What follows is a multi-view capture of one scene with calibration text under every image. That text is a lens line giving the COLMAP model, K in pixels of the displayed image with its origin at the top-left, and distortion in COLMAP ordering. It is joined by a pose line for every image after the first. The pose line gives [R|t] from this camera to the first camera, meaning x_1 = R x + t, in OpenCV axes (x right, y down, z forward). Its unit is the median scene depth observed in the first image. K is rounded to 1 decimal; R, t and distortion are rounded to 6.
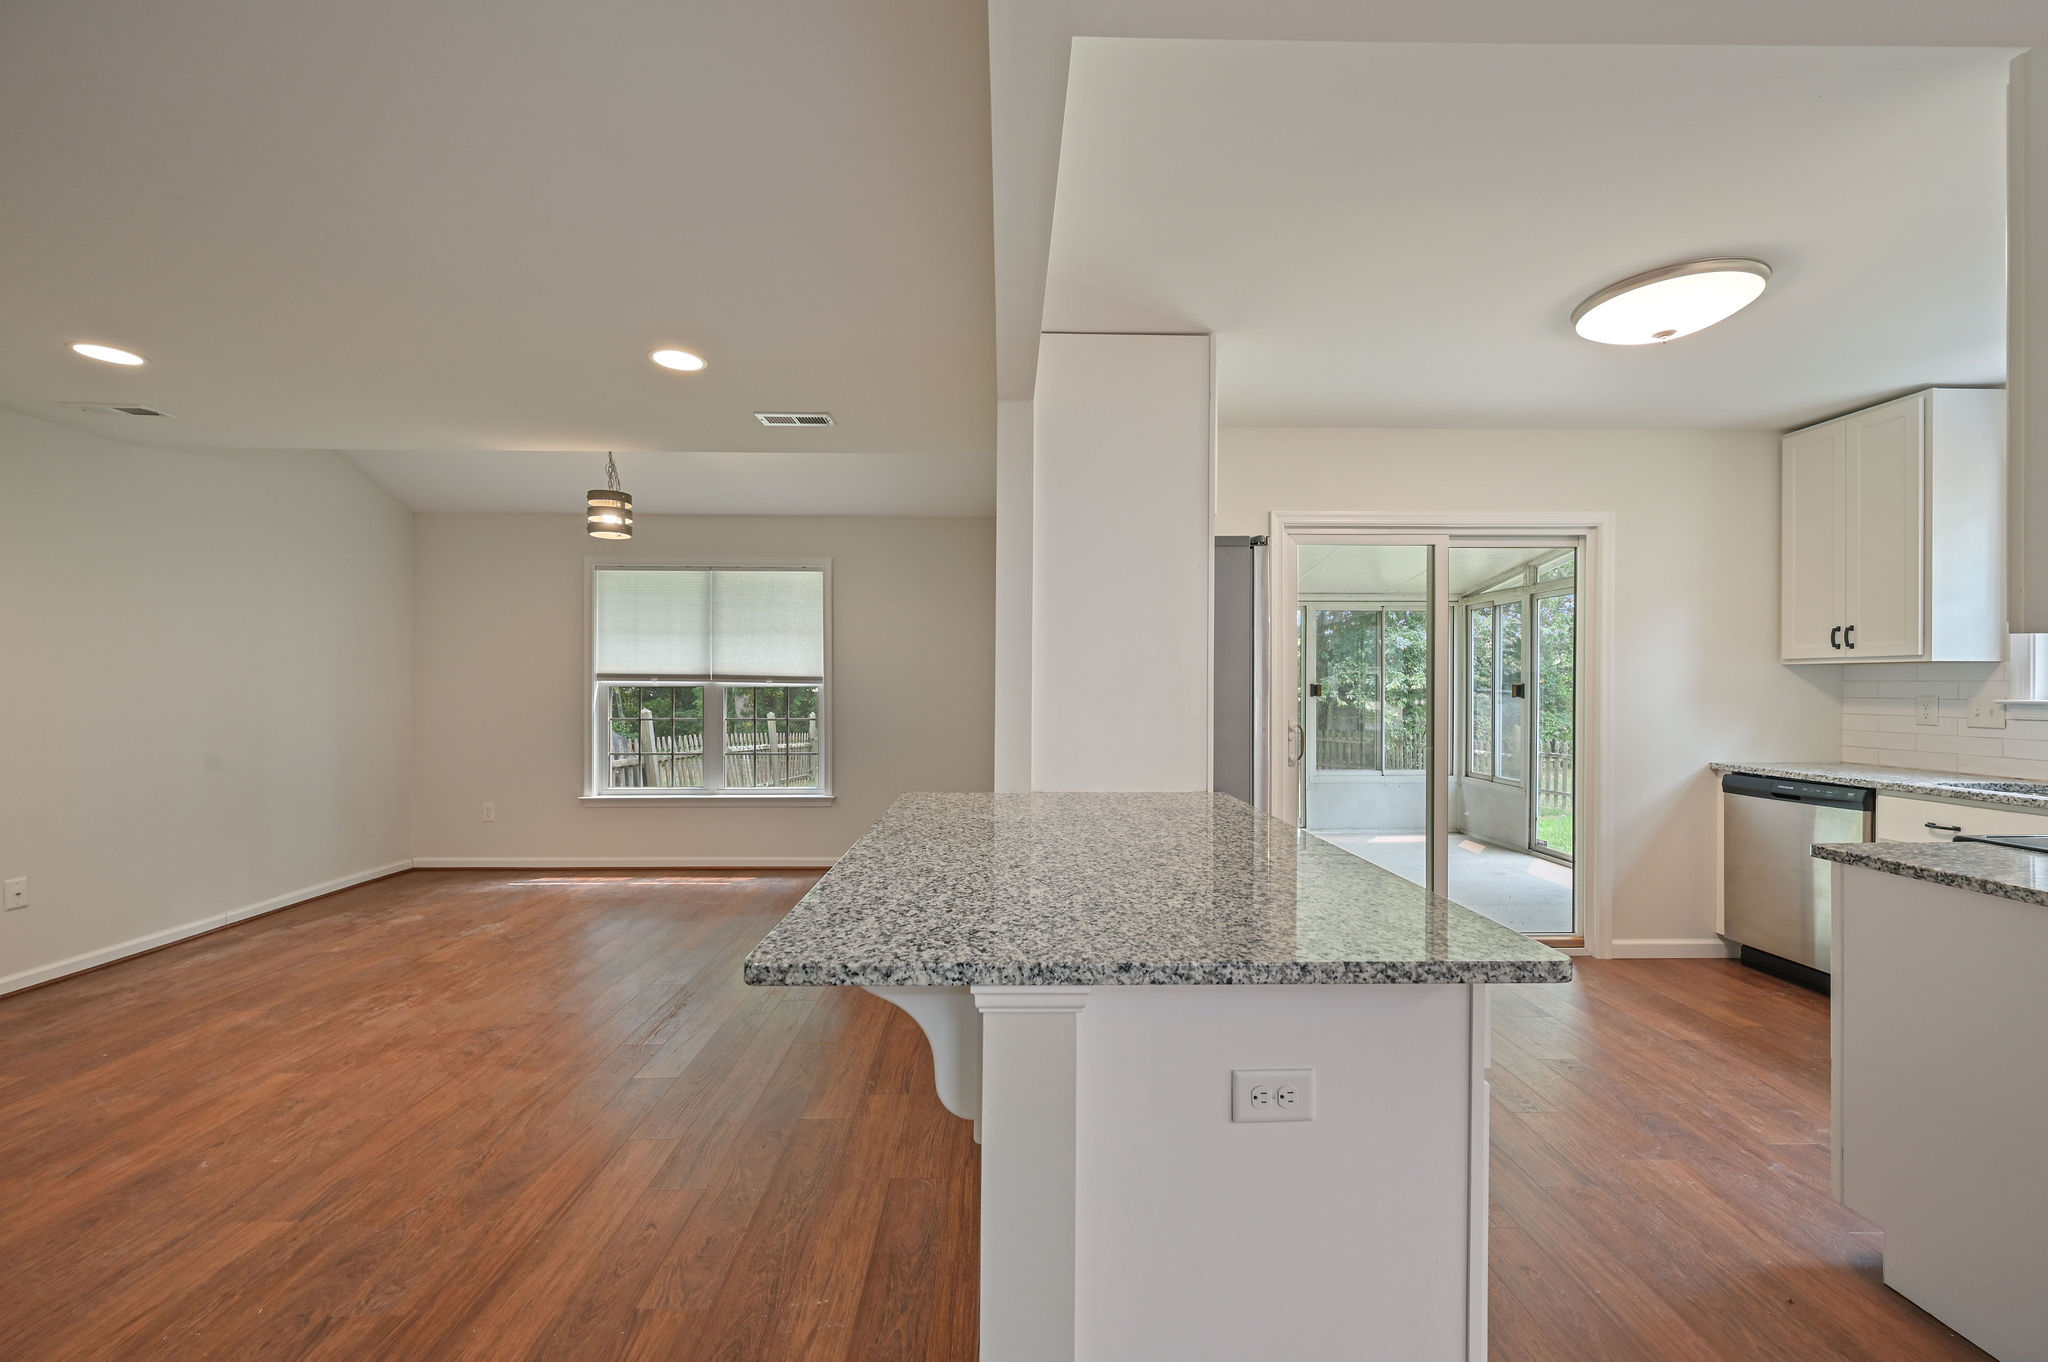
lens RADIAL K [[830.6, 0, 1021.7], [0, 830.6, 685.3], [0, 0, 1]] dist [0.000842, -0.000003]
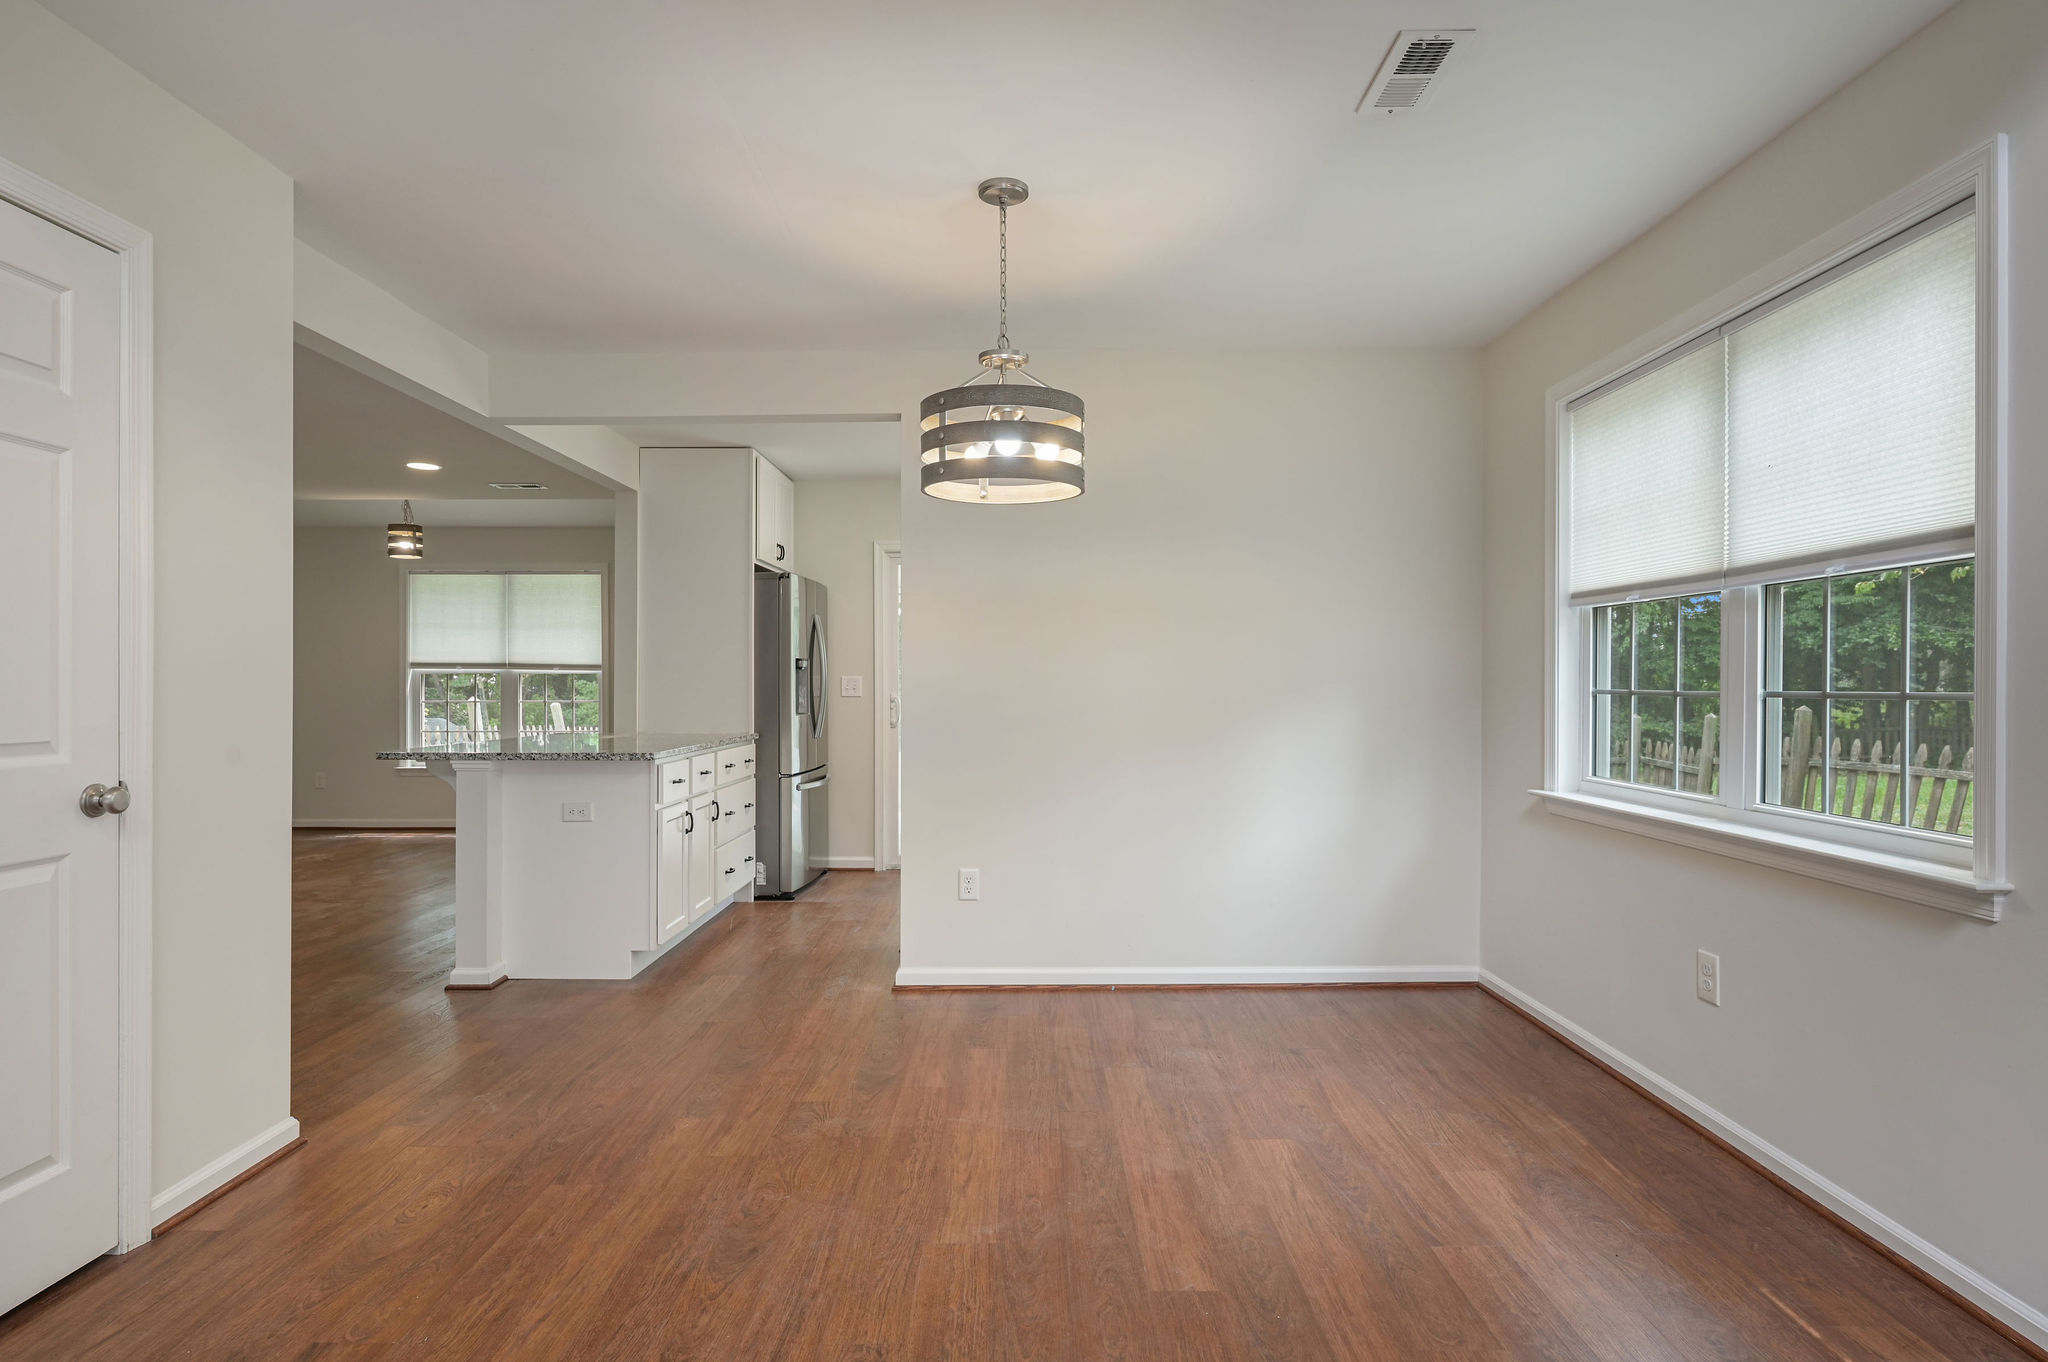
lens RADIAL K [[1112.0, 0, 1026.0], [0, 1112.0, 682.2], [0, 0, 1]] dist [-0.001891, -0.000589]
pose [[0.999825, -0.001160, -0.018665, 0.388718], [0.001187, 0.999998, 0.001431, 0.012701], [0.018664, -0.001453, 0.999825, -0.554986]]
